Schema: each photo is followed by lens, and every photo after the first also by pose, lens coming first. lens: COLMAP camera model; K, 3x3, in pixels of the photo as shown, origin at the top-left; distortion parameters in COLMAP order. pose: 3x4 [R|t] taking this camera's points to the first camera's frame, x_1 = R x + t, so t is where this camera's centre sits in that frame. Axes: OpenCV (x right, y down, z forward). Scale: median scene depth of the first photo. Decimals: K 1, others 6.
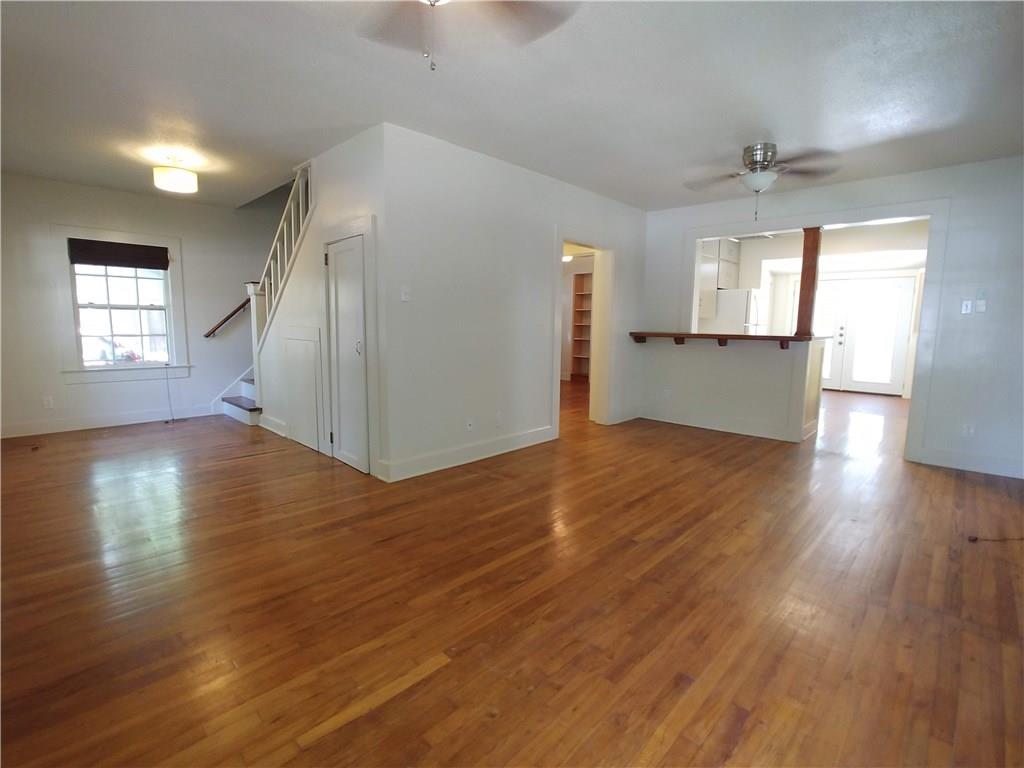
lens RADIAL K [[475.1, 0, 498.3], [0, 475.1, 383.9], [0, 0, 1]] dist [-0.025569, 0.000290]
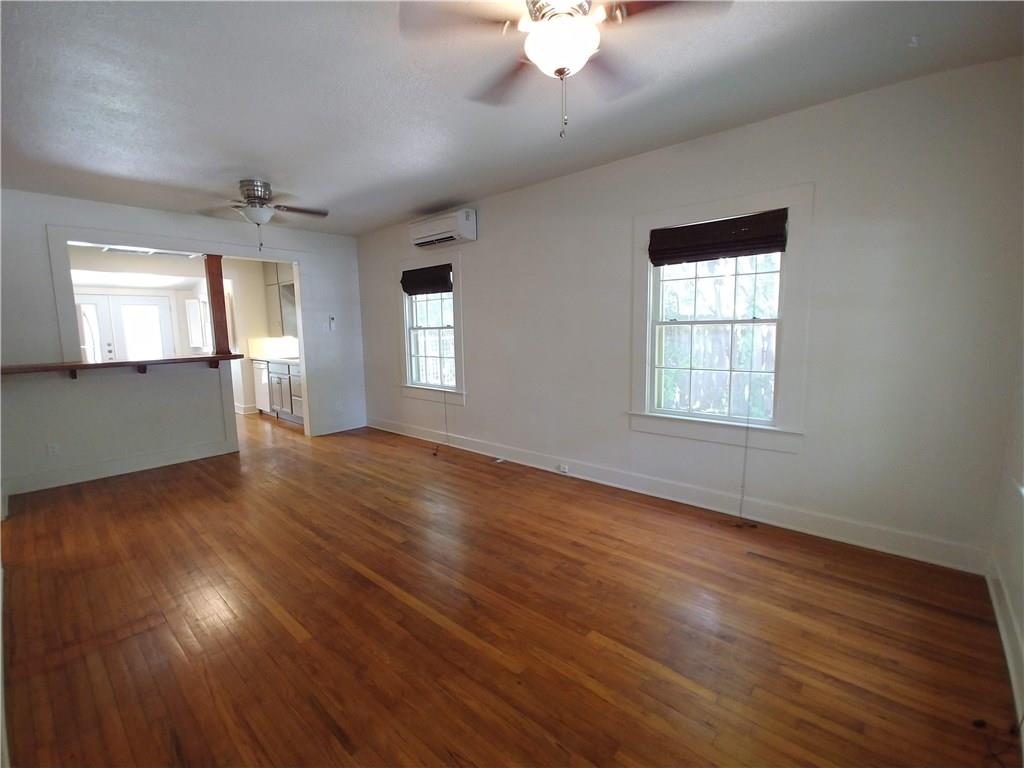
lens RADIAL K [[446.5, 0, 503.9], [0, 446.5, 381.8], [0, 0, 1]] dist [-0.025111, 0.000499]
pose [[-0.050929, -0.130879, 0.990089, -0.427244], [0.145092, 0.979888, 0.136994, -0.092358], [-0.988107, 0.150631, -0.030916, 0.430923]]
